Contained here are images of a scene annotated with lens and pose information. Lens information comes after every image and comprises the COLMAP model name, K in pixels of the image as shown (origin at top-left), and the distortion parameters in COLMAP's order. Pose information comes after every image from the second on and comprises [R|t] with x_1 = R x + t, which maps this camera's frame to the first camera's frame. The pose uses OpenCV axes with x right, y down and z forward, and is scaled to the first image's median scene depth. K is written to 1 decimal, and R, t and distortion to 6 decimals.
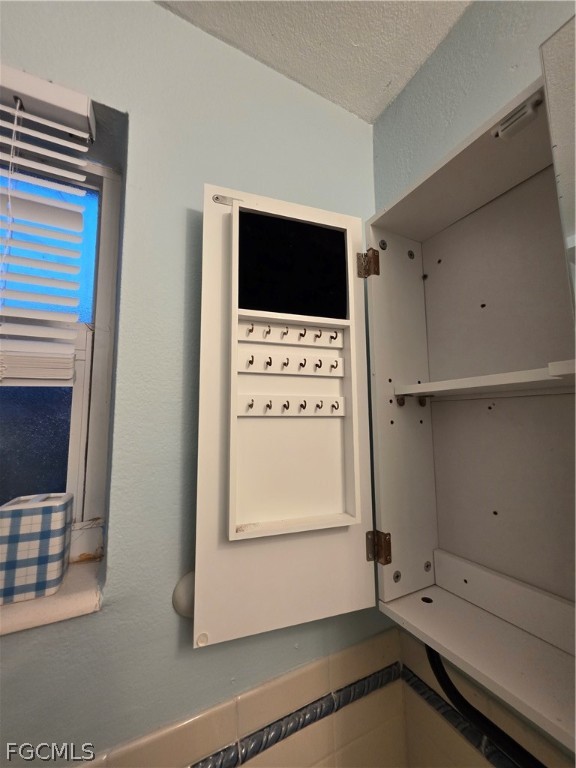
lens RADIAL K [[314.5, 0, 288.0], [0, 314.5, 384.0], [0, 0, 1]] dist [-0.000431, -0.000119]
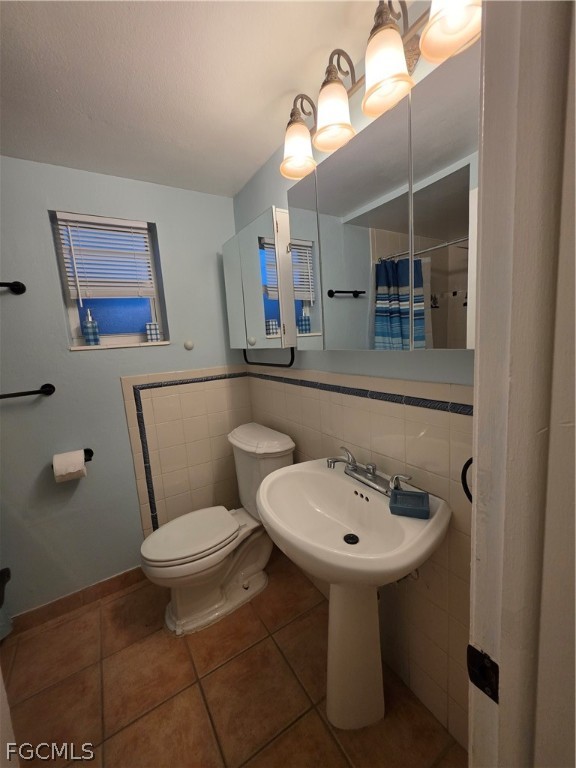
lens RADIAL K [[314.5, 0, 288.0], [0, 314.5, 384.0], [0, 0, 1]] dist [-0.000431, -0.000119]
pose [[0.995066, -0.064004, 0.075814, 0.691433], [0.043197, 0.967360, 0.249697, 0.142156], [-0.089321, -0.245190, 0.965351, -3.377669]]
